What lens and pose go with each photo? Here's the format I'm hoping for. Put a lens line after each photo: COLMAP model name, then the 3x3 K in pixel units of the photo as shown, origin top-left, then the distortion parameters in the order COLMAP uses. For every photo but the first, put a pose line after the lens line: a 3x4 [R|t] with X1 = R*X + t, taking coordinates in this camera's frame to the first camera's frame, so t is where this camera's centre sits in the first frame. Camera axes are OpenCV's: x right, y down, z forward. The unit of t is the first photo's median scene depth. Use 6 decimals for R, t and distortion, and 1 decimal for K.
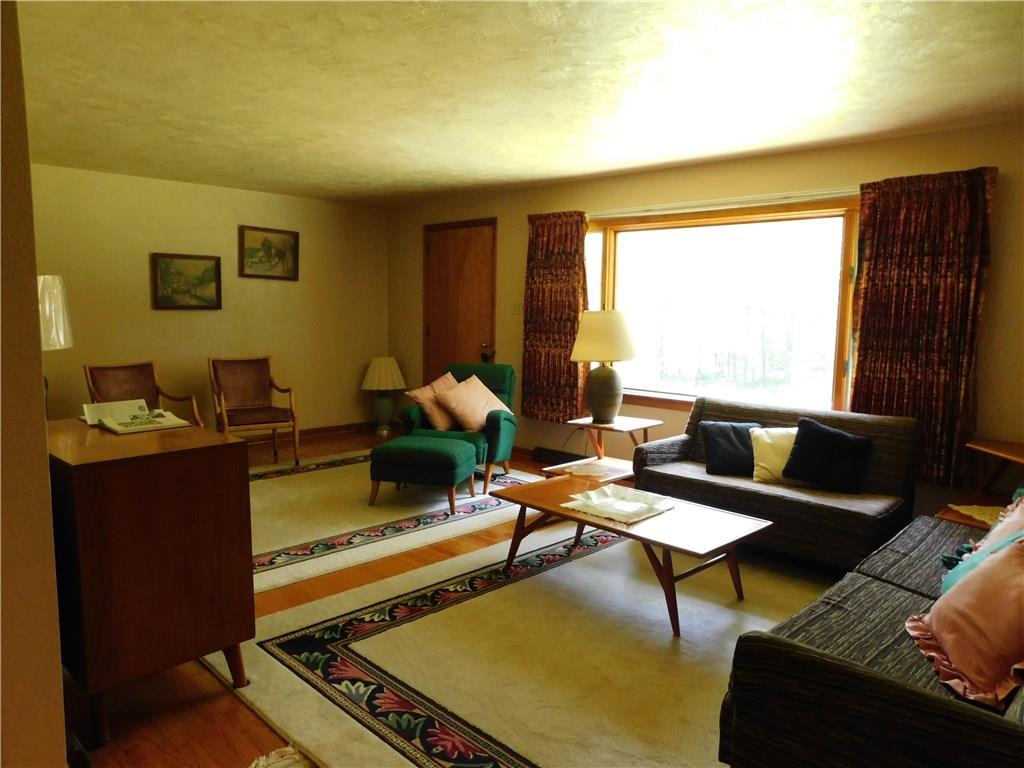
lens RADIAL K [[712.7, 0, 509.4], [0, 712.7, 384.9], [0, 0, 1]] dist [-0.066853, 0.051598]
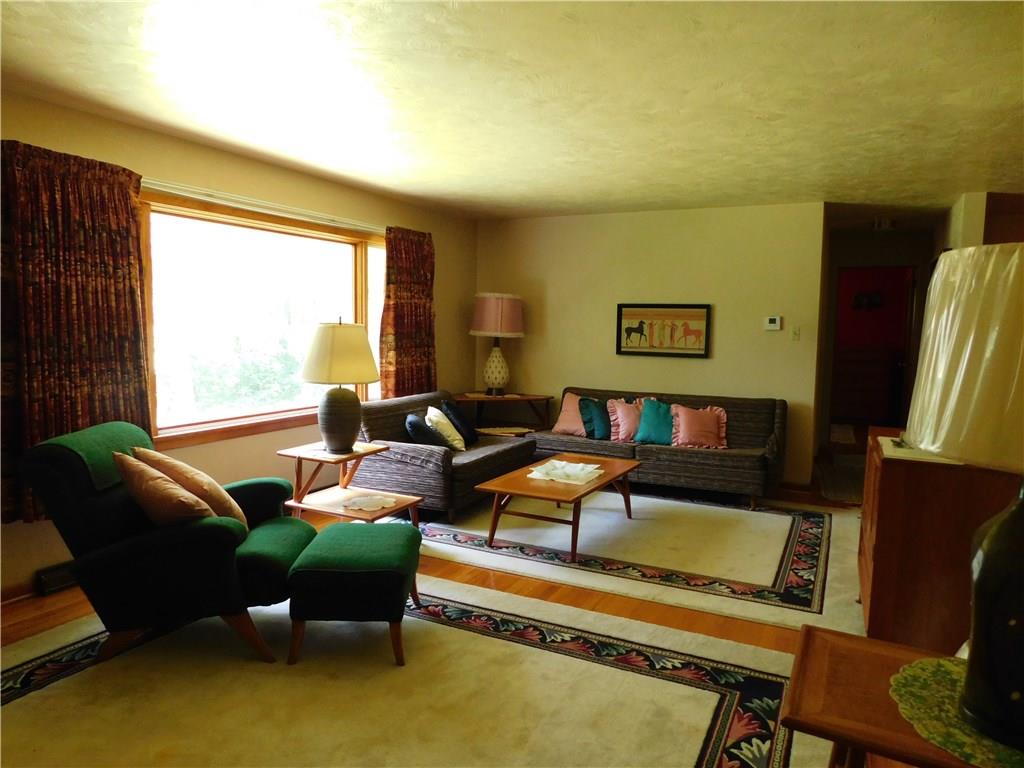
lens RADIAL K [[683.7, 0, 504.4], [0, 683.7, 384.8], [0, 0, 1]] dist [-0.054262, 0.045765]
pose [[-0.305664, -0.106111, 0.946208, -0.817031], [0.077236, 0.987732, 0.135718, -0.145409], [-0.949002, 0.114565, -0.293718, 1.185525]]
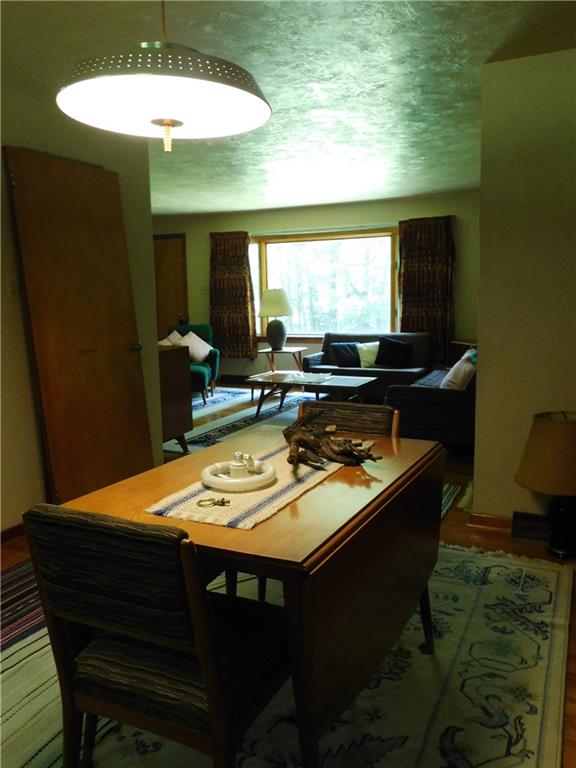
lens RADIAL K [[619.3, 0, 294.4], [0, 619.3, 389.8], [0, 0, 1]] dist [-0.007432, 0.004555]
pose [[0.945266, -0.088847, 0.313971, -0.384913], [0.072586, 0.995362, 0.063133, 0.064962], [-0.318124, -0.036888, 0.947331, -0.611705]]
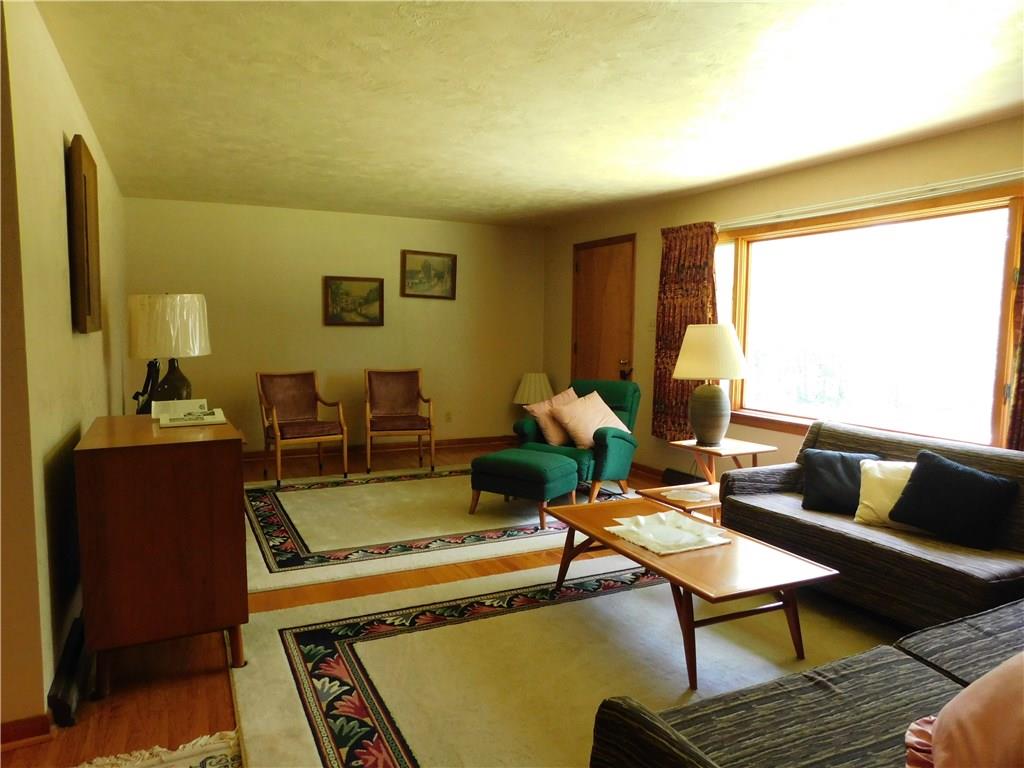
lens RADIAL K [[683.7, 0, 507.0], [0, 683.7, 385.5], [0, 0, 1]] dist [-0.054262, 0.045765]
pose [[0.945069, 0.025556, -0.325871, 0.193911], [-0.034322, 0.999186, -0.021181, 0.003401], [0.325064, 0.031202, 0.945177, 0.081827]]
